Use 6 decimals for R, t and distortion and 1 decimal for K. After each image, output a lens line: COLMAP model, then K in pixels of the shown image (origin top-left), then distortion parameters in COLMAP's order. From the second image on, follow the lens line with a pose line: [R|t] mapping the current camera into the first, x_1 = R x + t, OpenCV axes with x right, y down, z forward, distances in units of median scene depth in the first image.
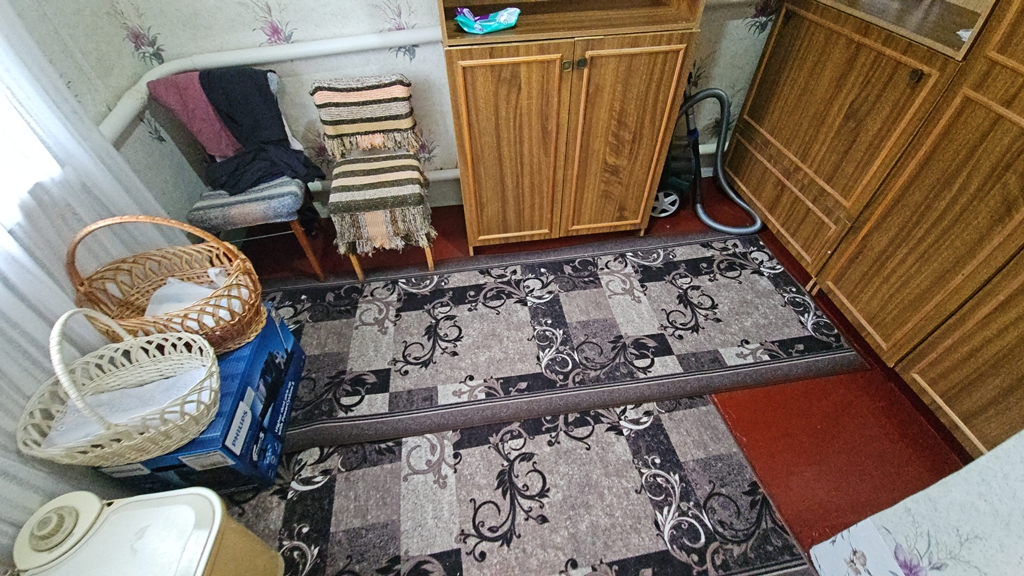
lens RADIAL K [[414.8, 0, 511.0], [0, 414.8, 291.0], [0, 0, 1]] dist [0.006750, -0.004551]
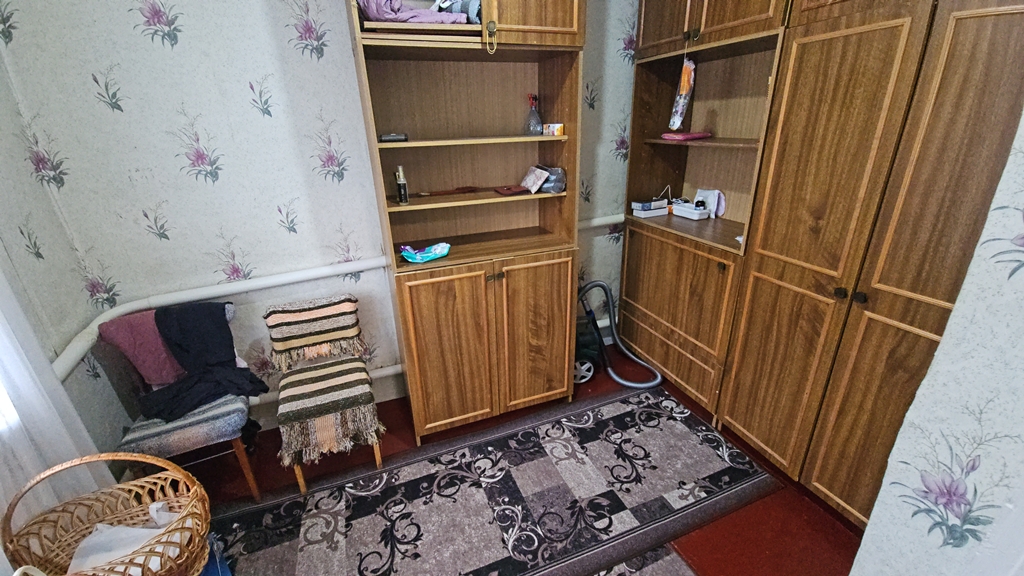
lens RADIAL K [[414.8, 0, 510.8], [0, 414.8, 291.2], [0, 0, 1]] dist [0.006750, -0.004551]
pose [[0.971564, -0.090635, 0.218742, -0.077205], [0.173747, 0.900523, -0.398586, 0.022467], [-0.160856, 0.425257, 0.890663, -0.132658]]
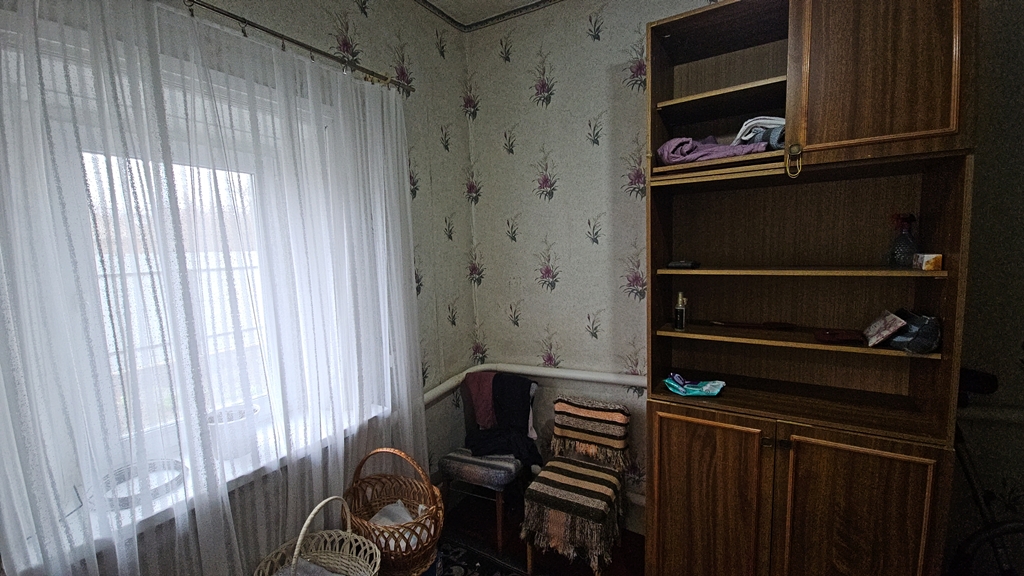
lens RADIAL K [[414.8, 0, 511.3], [0, 414.8, 290.6], [0, 0, 1]] dist [0.006750, -0.004551]
pose [[0.774829, 0.068667, -0.628431, 0.221273], [-0.454286, 0.751776, -0.477971, -0.049017], [0.439618, 0.655833, 0.613692, -0.104917]]
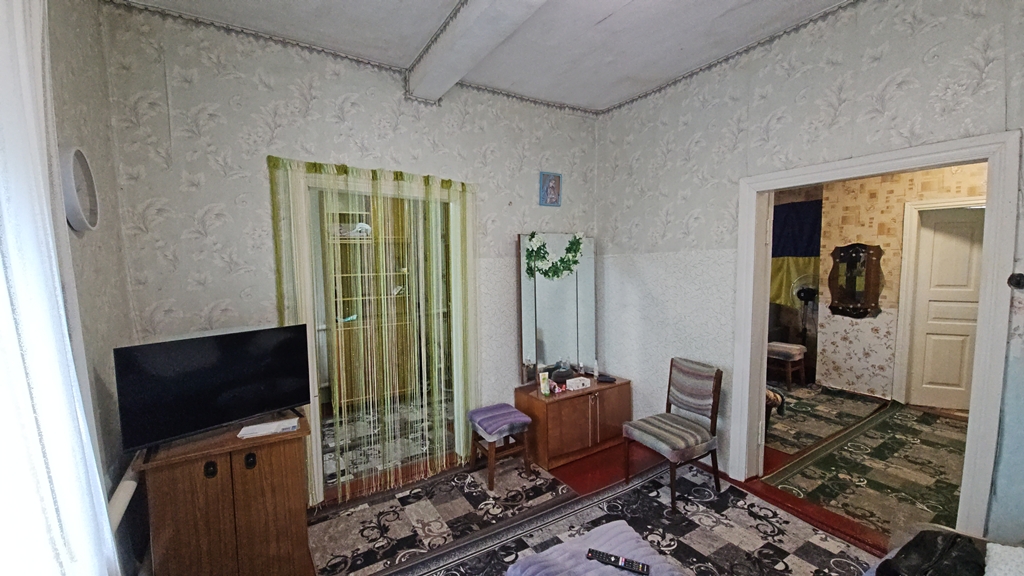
lens RADIAL K [[414.8, 0, 511.1], [0, 414.8, 292.6], [0, 0, 1]] dist [0.006750, -0.004551]
pose [[-0.908213, 0.068869, -0.412802, 0.587645], [-0.280547, 0.631739, 0.722633, -1.657407], [0.310551, 0.772115, -0.554433, 1.379004]]
